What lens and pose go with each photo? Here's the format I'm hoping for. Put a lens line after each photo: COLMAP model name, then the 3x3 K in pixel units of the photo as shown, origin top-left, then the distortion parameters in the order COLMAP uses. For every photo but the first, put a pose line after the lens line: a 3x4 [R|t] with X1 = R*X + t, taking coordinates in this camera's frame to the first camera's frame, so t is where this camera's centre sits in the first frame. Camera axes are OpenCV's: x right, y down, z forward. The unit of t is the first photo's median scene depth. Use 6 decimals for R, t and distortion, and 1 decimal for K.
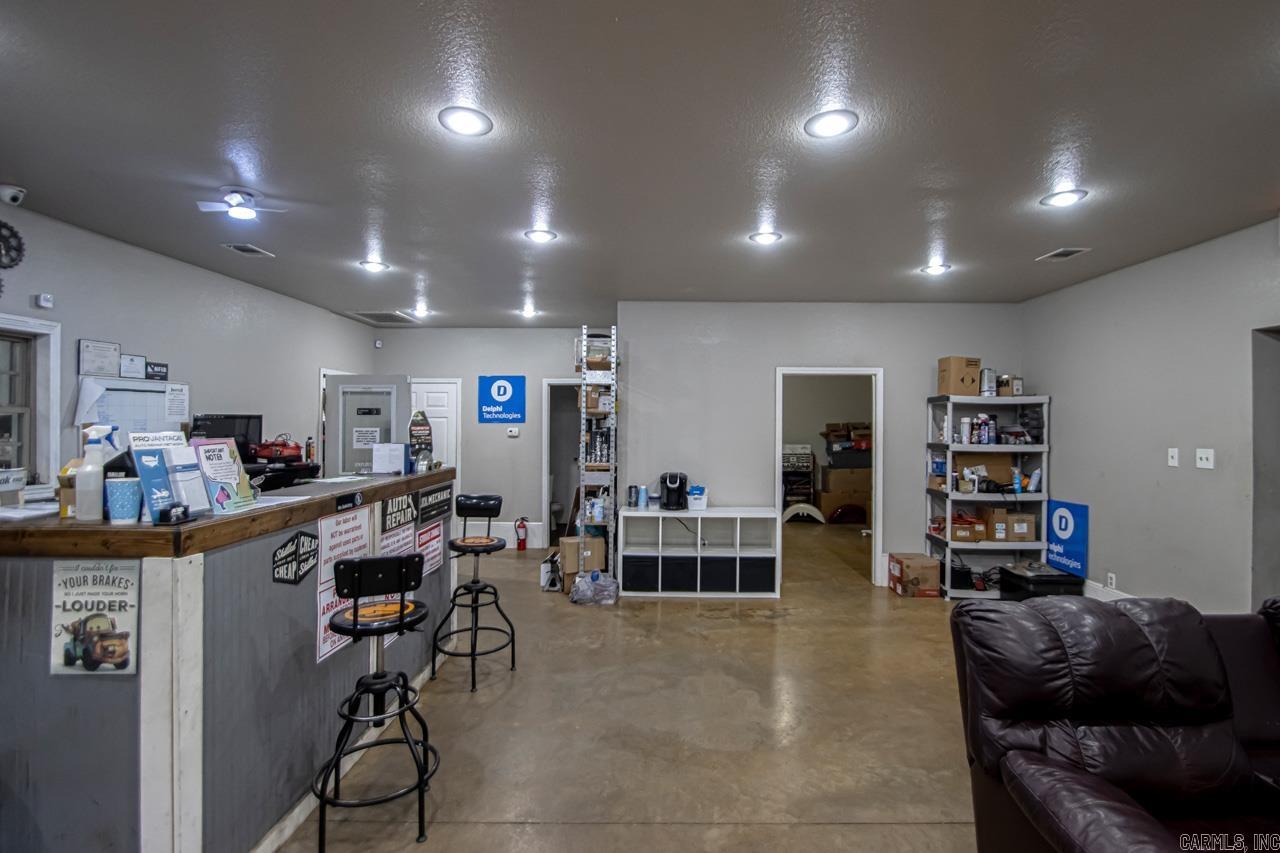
lens RADIAL K [[585.2, 0, 639.3], [0, 585.2, 418.6], [0, 0, 1]] dist [0.015788, -0.020227]
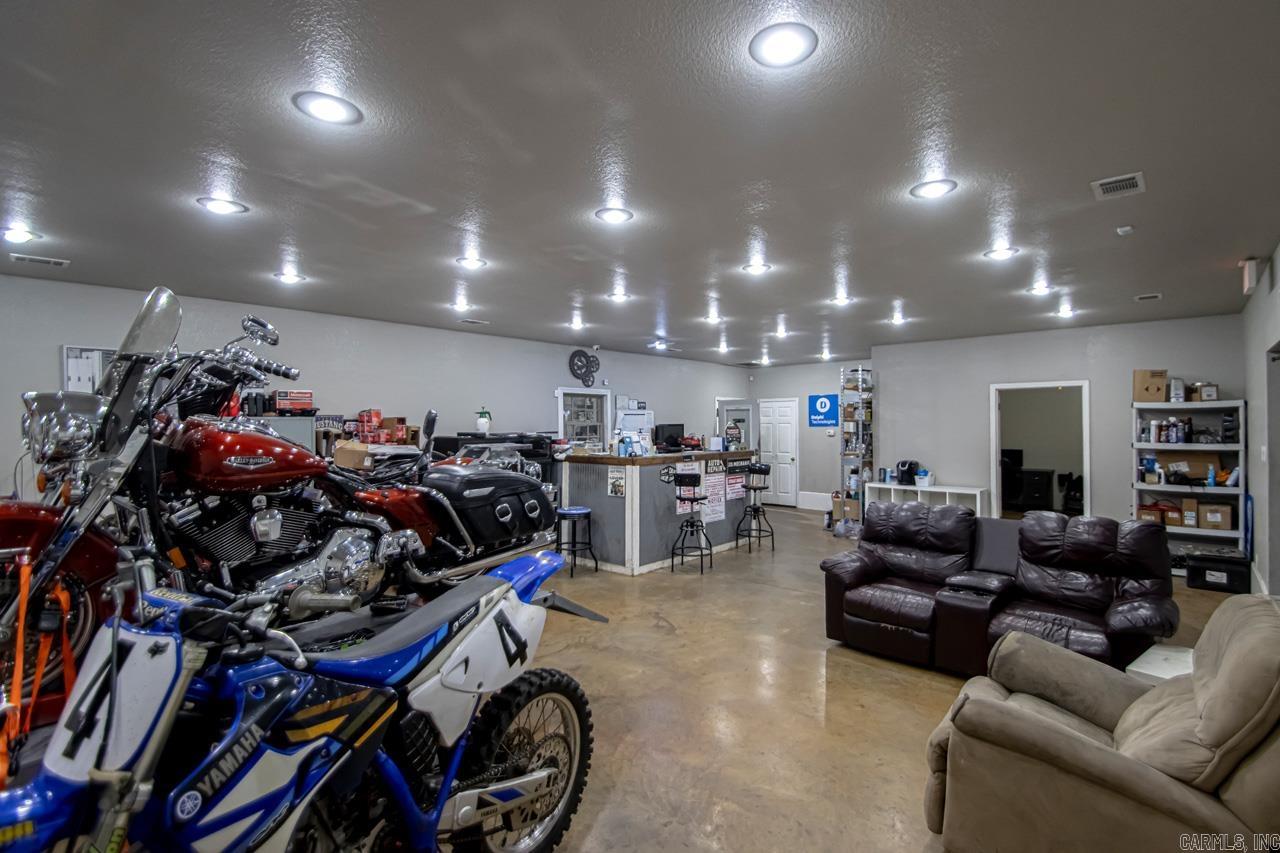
lens RADIAL K [[585.2, 0, 639.3], [0, 585.2, 418.6], [0, 0, 1]] dist [0.015788, -0.020227]
pose [[0.738914, -0.015317, -0.673625, 0.590398], [0.013360, 0.999878, -0.008080, -0.009974], [0.673667, -0.003029, 0.739029, -0.579489]]
